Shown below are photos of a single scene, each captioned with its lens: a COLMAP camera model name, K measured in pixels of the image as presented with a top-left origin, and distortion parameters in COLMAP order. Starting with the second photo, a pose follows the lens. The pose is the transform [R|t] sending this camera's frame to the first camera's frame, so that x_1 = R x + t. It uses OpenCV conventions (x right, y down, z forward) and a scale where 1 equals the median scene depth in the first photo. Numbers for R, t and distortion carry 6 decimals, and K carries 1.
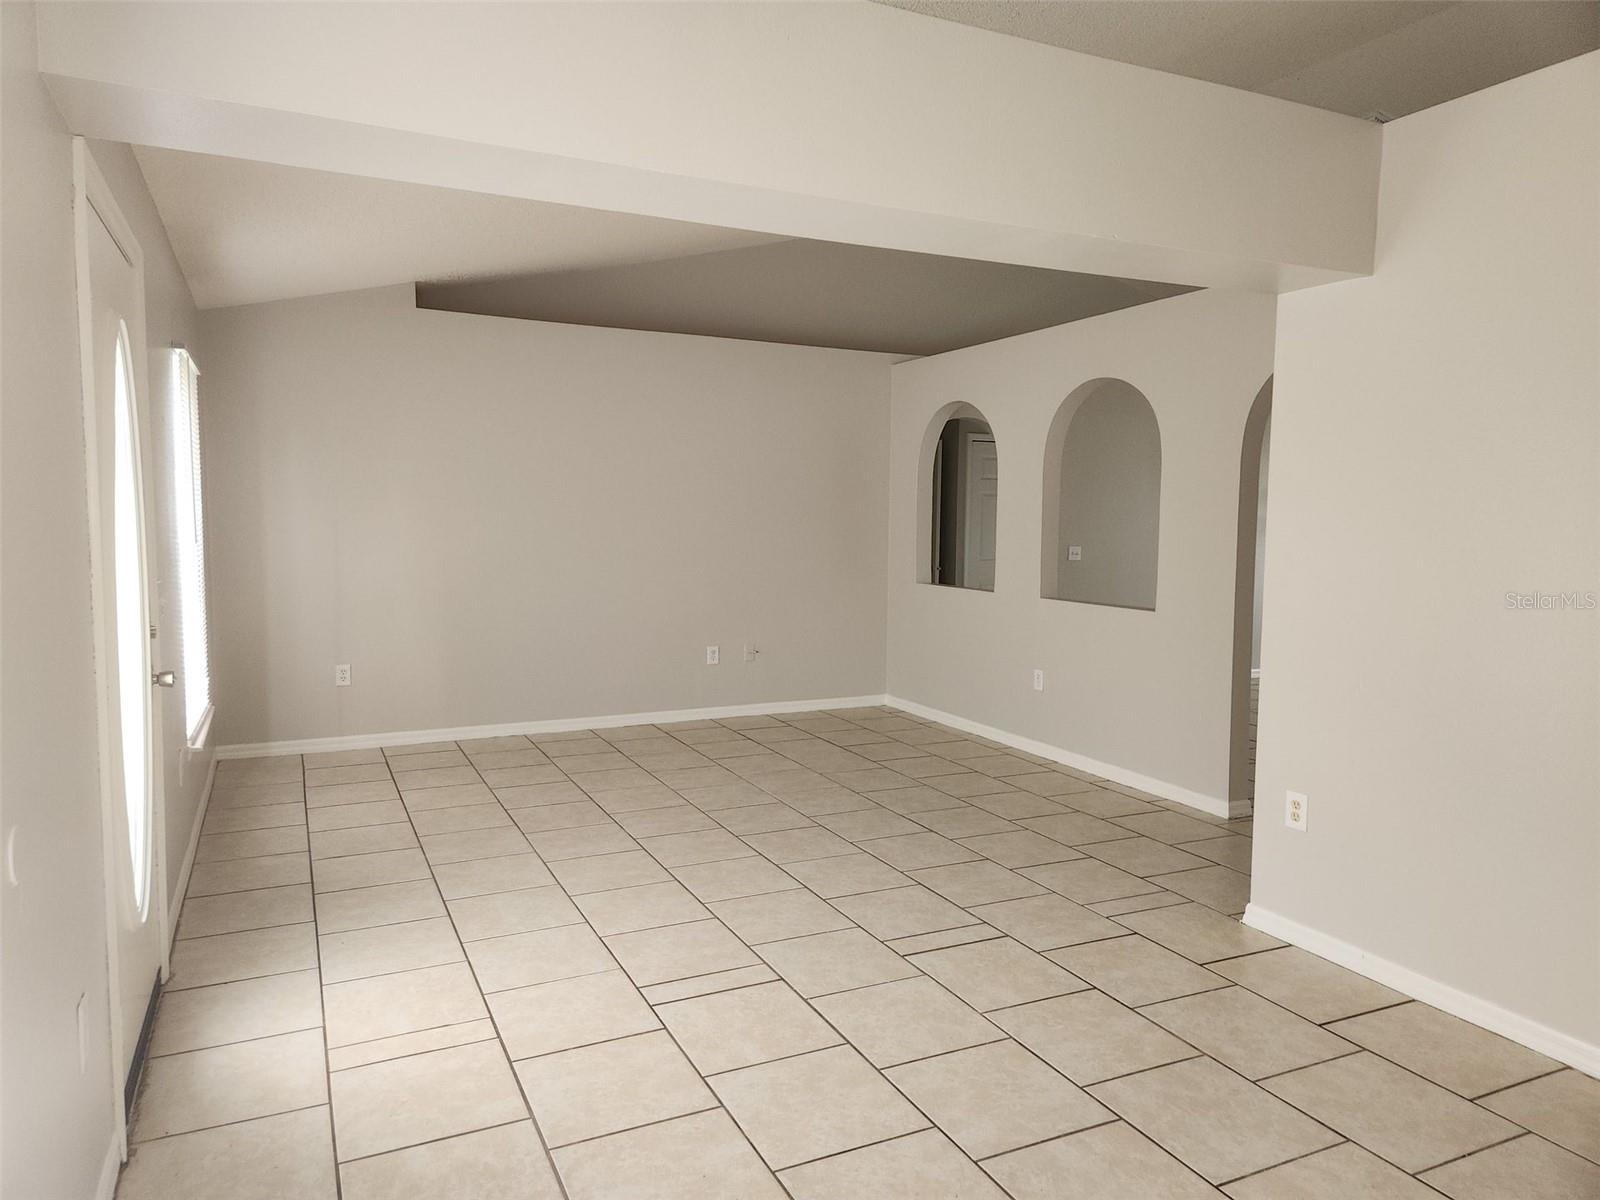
lens RADIAL K [[1065.2, 0, 800.1], [0, 1065.2, 600.0], [0, 0, 1]] dist [0.048237, -0.019587]
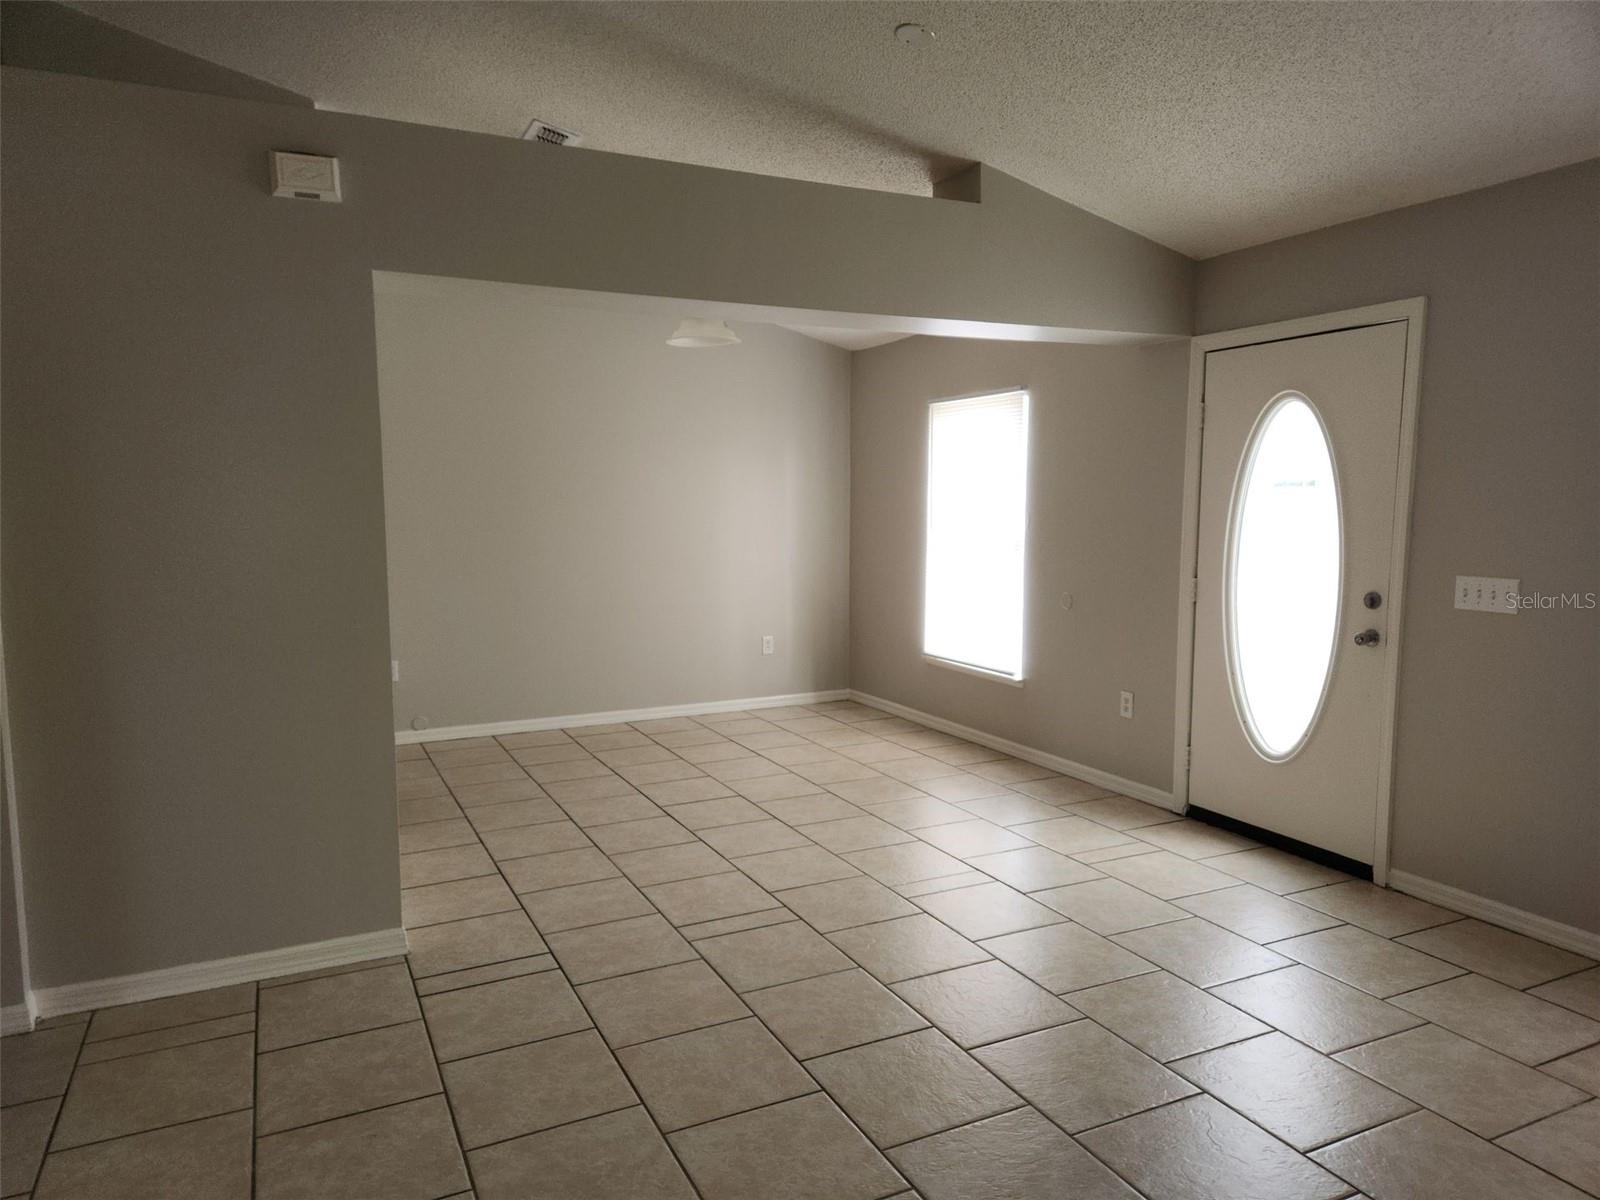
lens RADIAL K [[1065.2, 0, 812.5], [0, 1065.2, 601.6], [0, 0, 1]] dist [0.048237, -0.019587]
pose [[-0.999911, -0.002693, -0.013079, 0.098011], [-0.004962, 0.984268, 0.176613, -0.213757], [0.012398, 0.176662, -0.984194, 2.440109]]
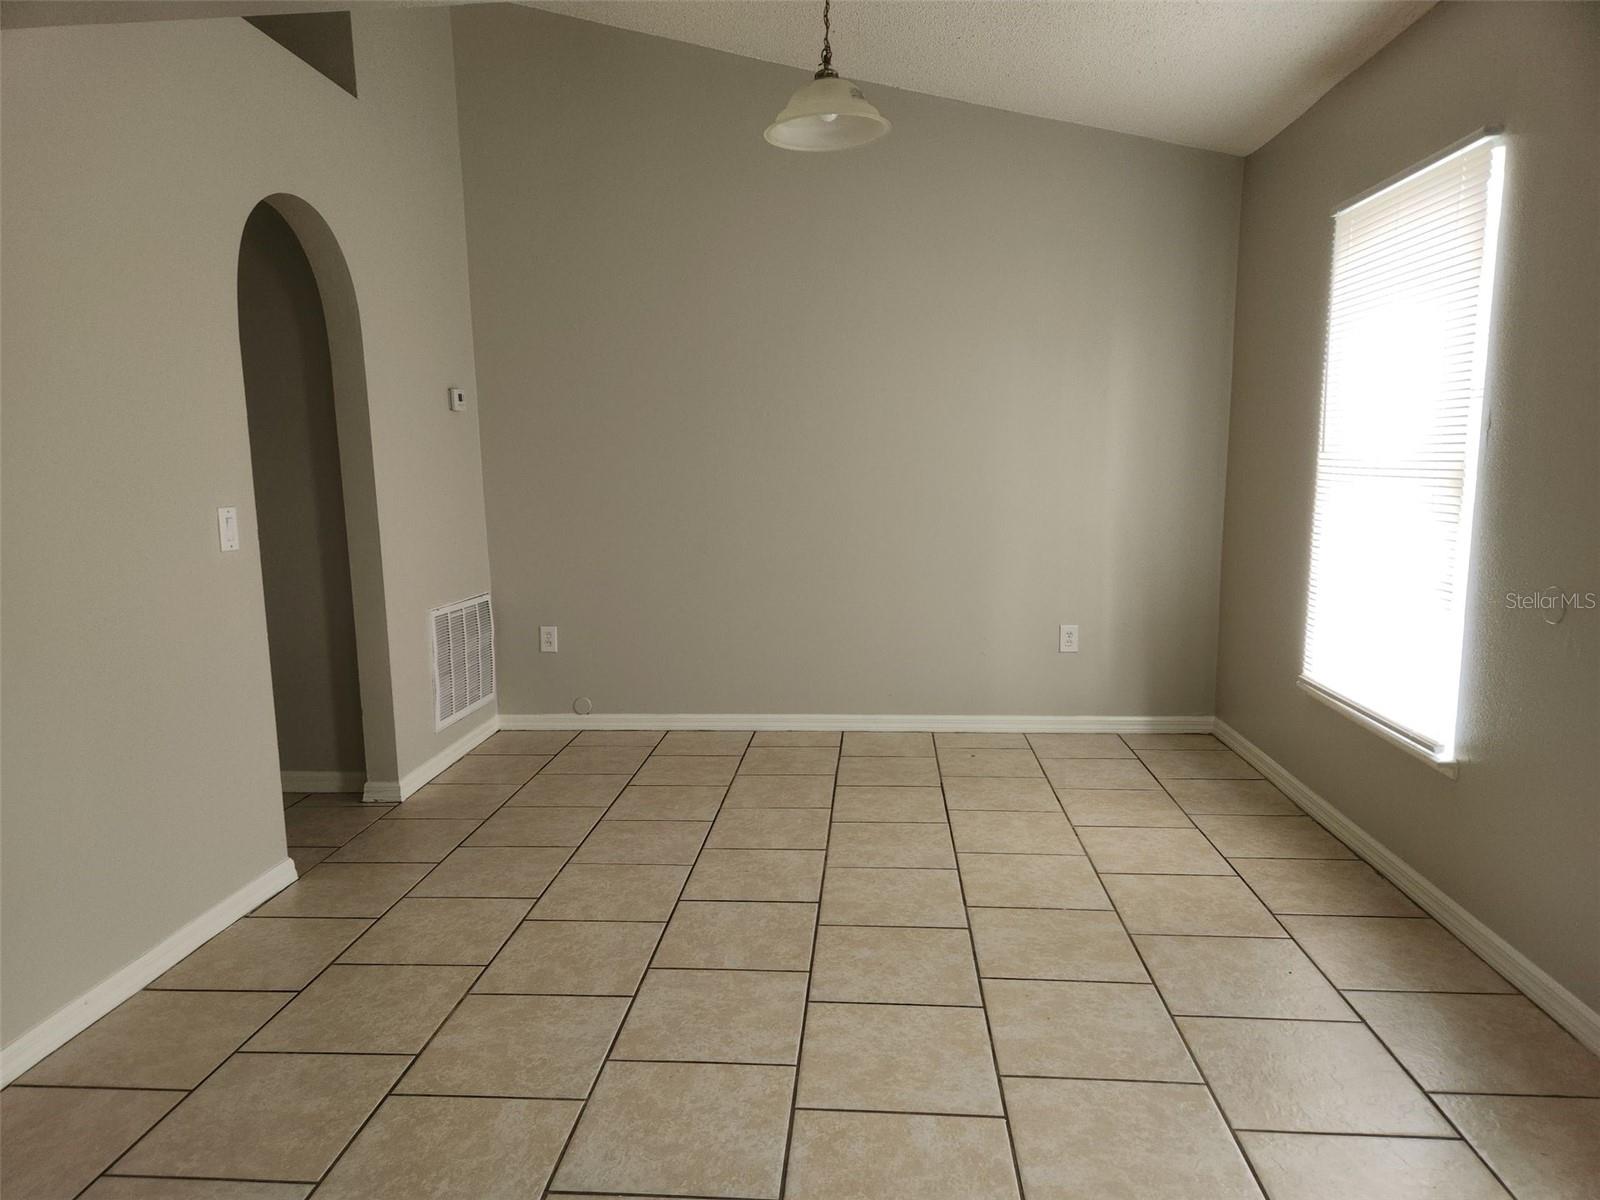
lens RADIAL K [[1065.2, 0, 791.9], [0, 1065.2, 601.7], [0, 0, 1]] dist [0.048237, -0.019587]
pose [[-0.860409, -0.061528, 0.505876, -0.307816], [0.050983, 0.977311, 0.205581, -0.083014], [-0.507047, 0.202675, -0.837751, 1.551440]]
